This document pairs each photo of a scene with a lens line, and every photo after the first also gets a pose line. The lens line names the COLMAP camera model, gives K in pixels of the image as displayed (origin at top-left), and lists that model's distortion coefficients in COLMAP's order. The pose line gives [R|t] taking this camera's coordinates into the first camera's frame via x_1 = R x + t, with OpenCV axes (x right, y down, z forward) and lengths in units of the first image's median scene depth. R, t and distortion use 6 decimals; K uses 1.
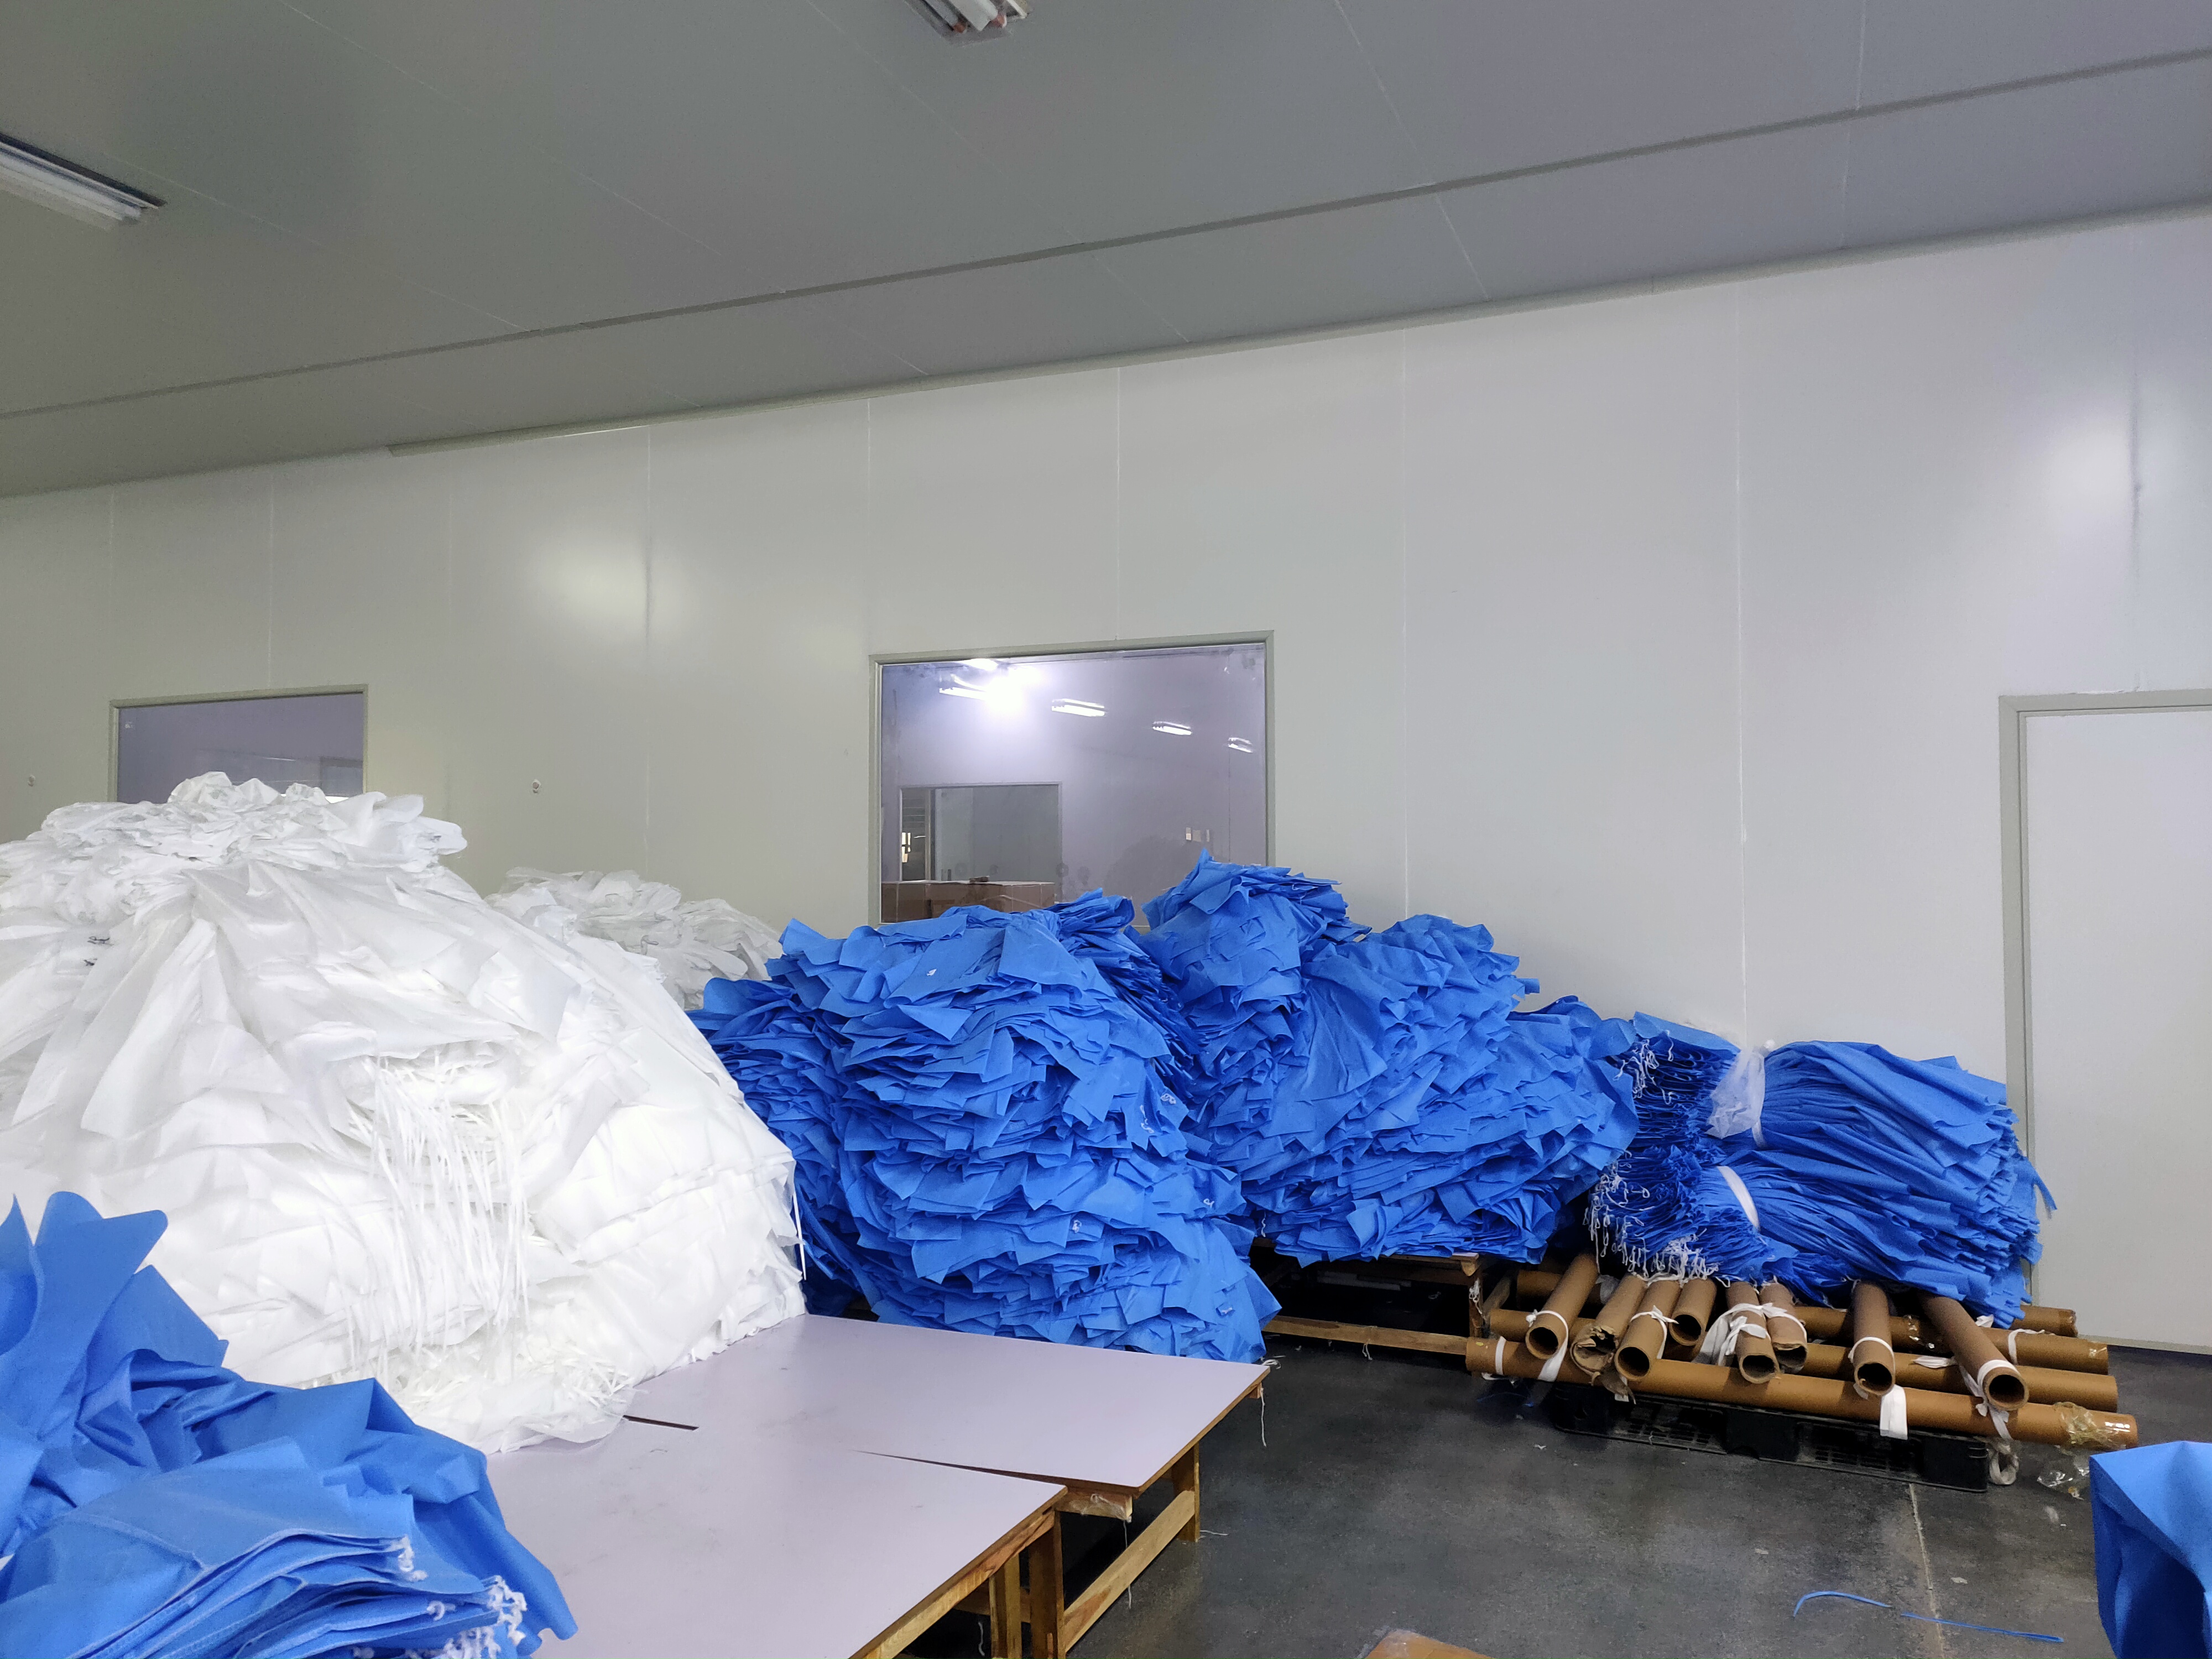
lens RADIAL K [[1633.7, 0, 1102.9], [0, 1633.7, 823.4], [0, 0, 1]] dist [0.033458, -0.011600]
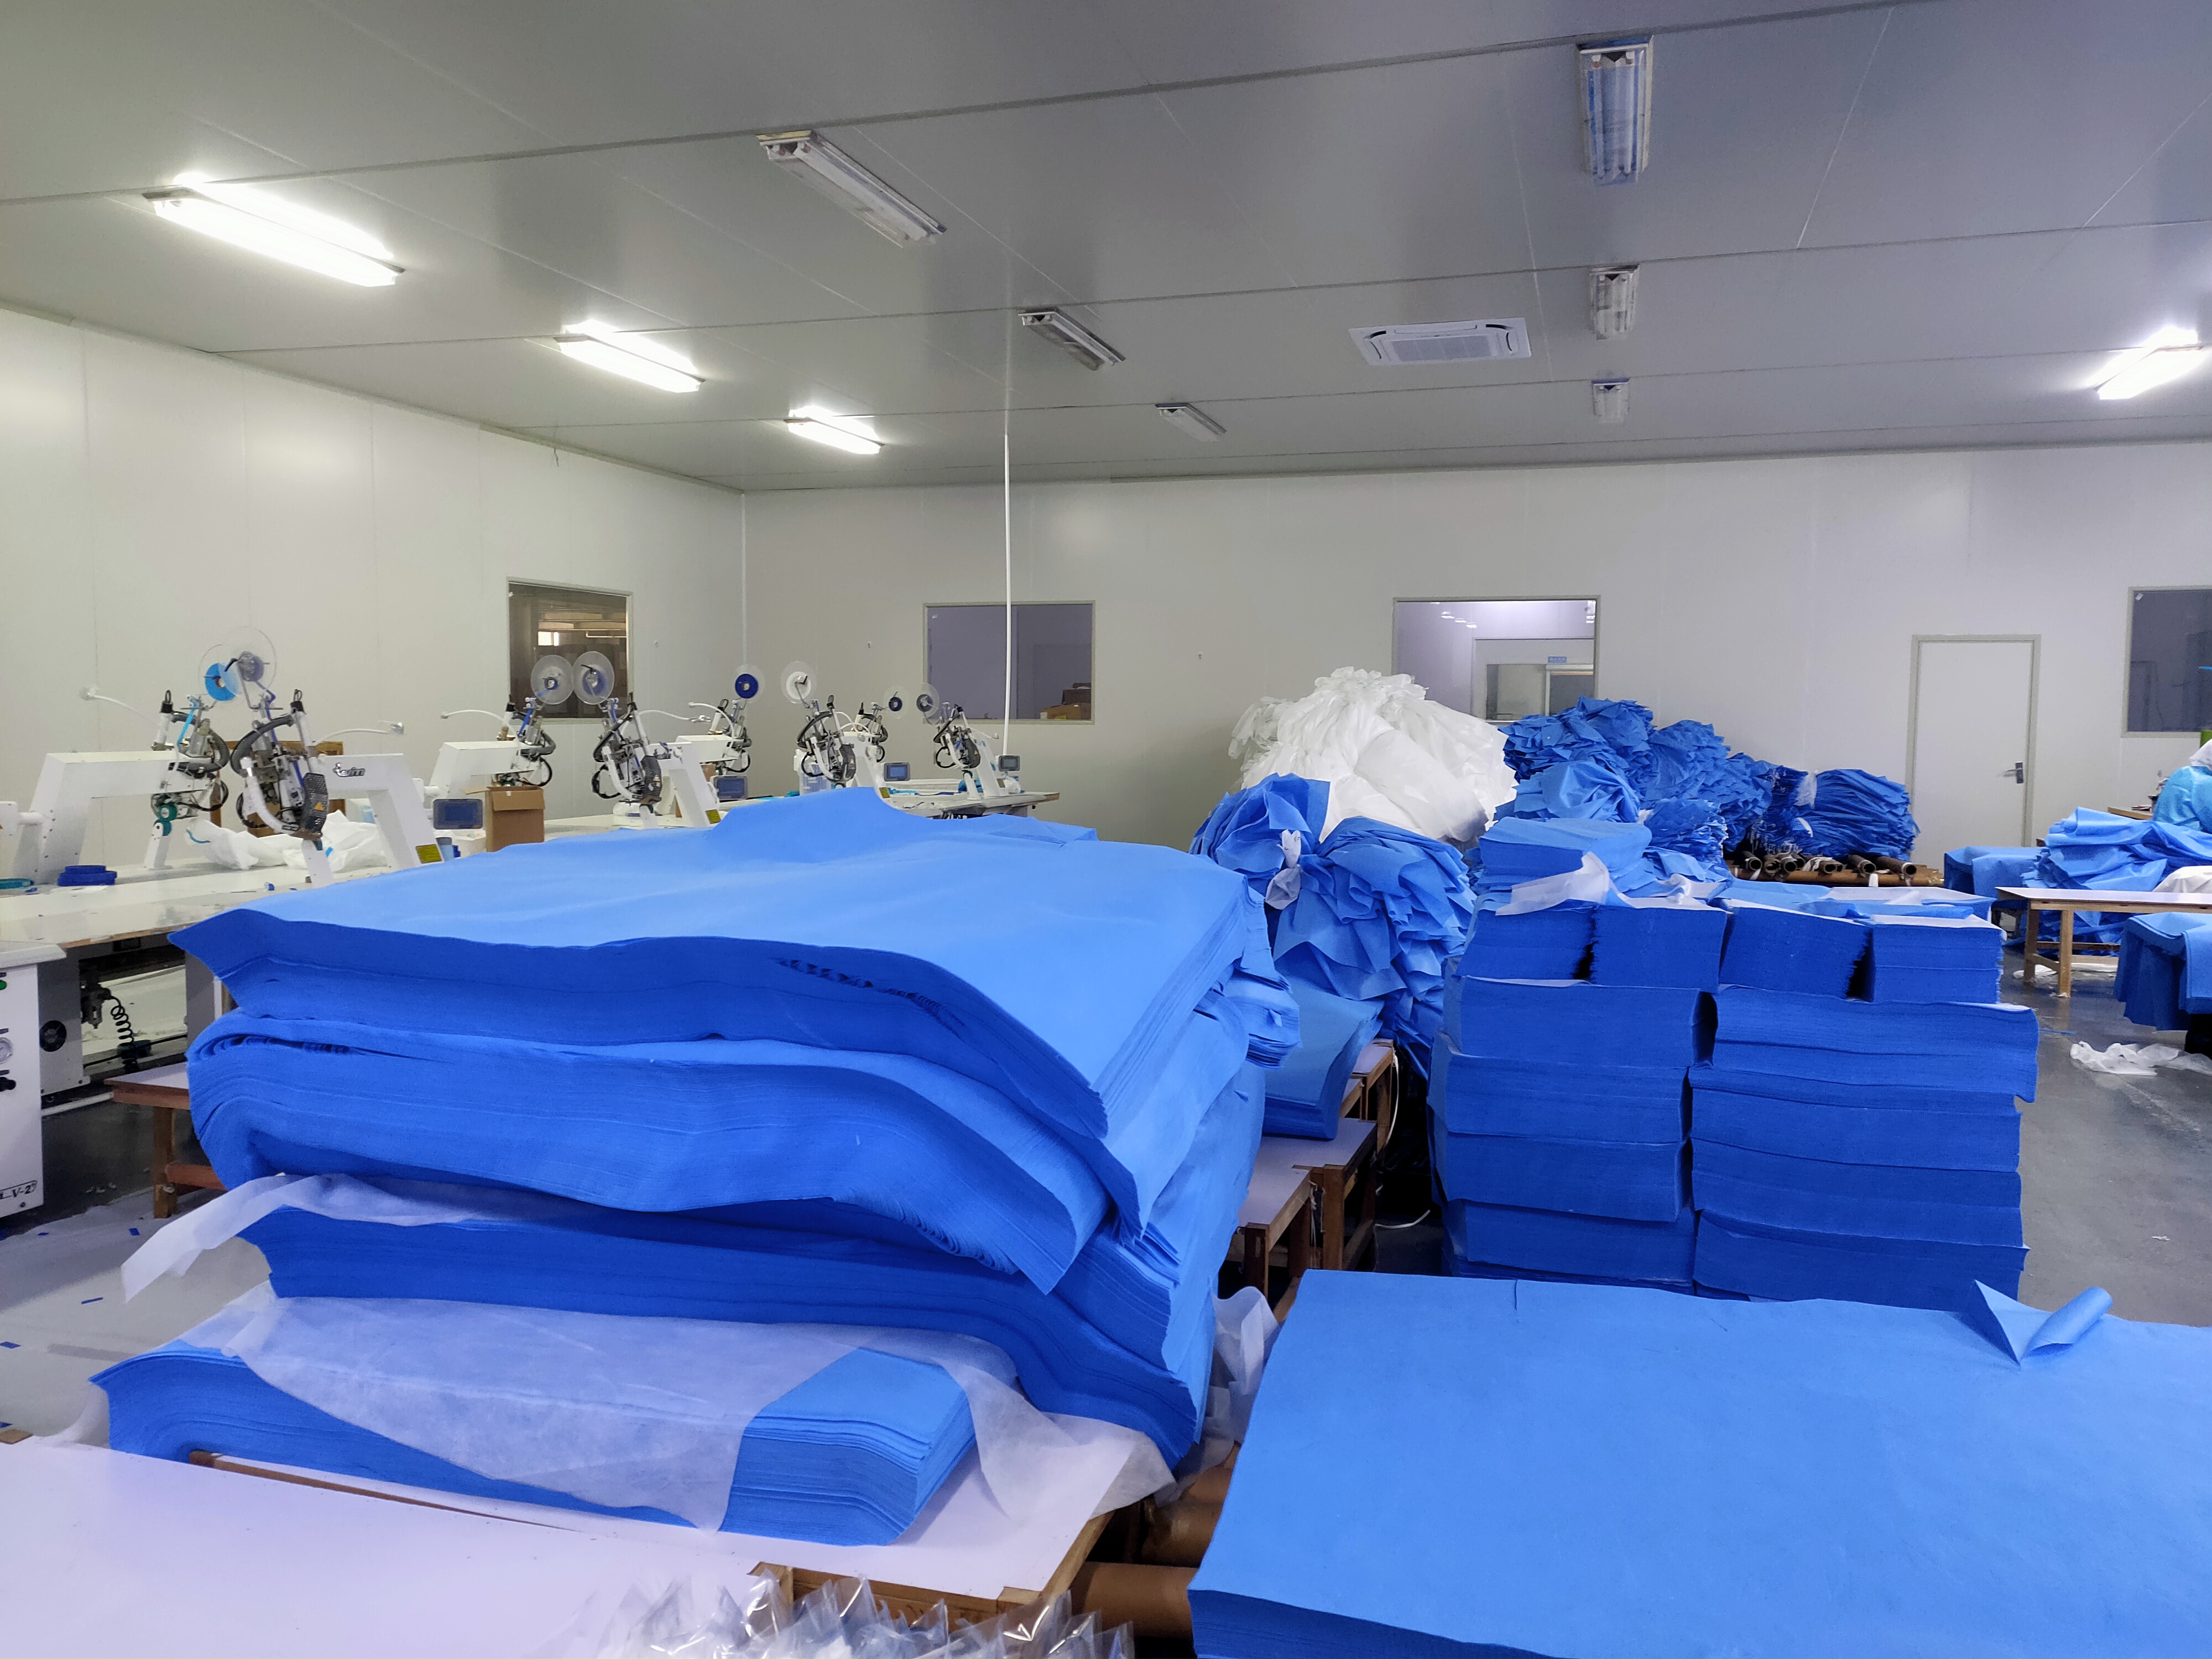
lens RADIAL K [[1633.7, 0, 1102.9], [0, 1633.7, 823.4], [0, 0, 1]] dist [0.033458, -0.011600]
pose [[0.995594, 0.000762, 0.093769, -1.003085], [-0.010668, 0.994396, 0.105183, -0.044443], [-0.093164, -0.105720, 0.990022, -1.530454]]
